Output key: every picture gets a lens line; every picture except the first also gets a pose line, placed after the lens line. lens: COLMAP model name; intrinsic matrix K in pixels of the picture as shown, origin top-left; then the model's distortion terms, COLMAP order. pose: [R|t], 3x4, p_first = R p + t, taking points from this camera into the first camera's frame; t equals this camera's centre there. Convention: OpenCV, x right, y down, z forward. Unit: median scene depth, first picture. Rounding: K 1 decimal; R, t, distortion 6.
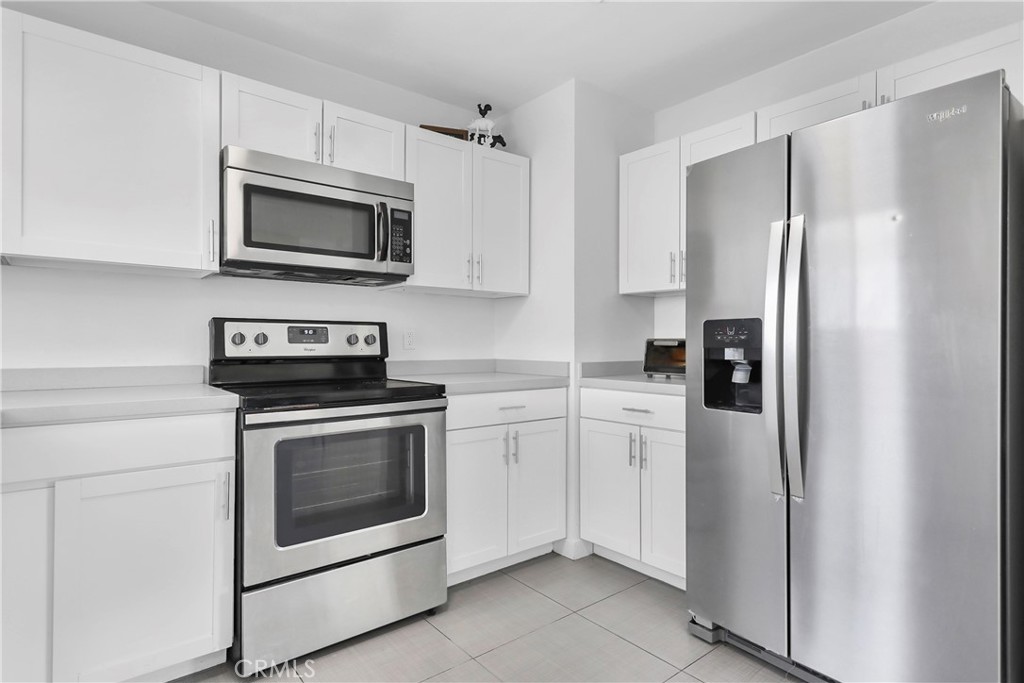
lens RADIAL K [[549.6, 0, 512.6], [0, 549.6, 345.2], [0, 0, 1]] dist [0.015812, -0.000953]
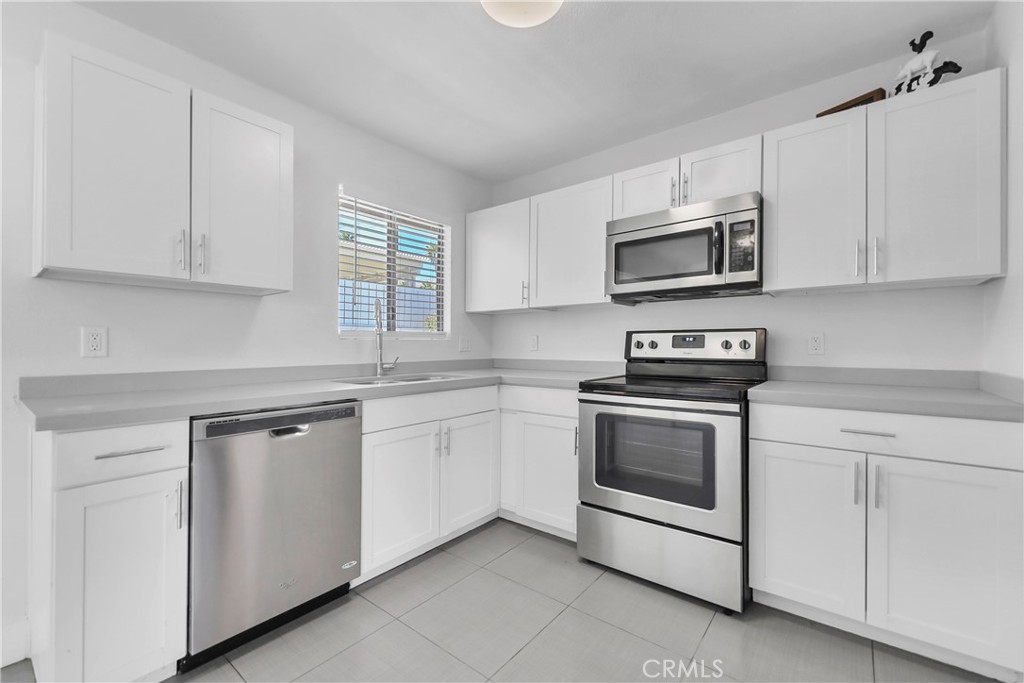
lens RADIAL K [[422.8, 0, 512.0], [0, 422.8, 341.5], [0, 0, 1]] dist [-0.001228, -0.000295]
pose [[0.204815, -0.008467, -0.978764, 0.493389], [-0.001532, 0.999959, -0.008971, -0.009246], [0.978799, 0.003337, 0.204794, 0.404153]]
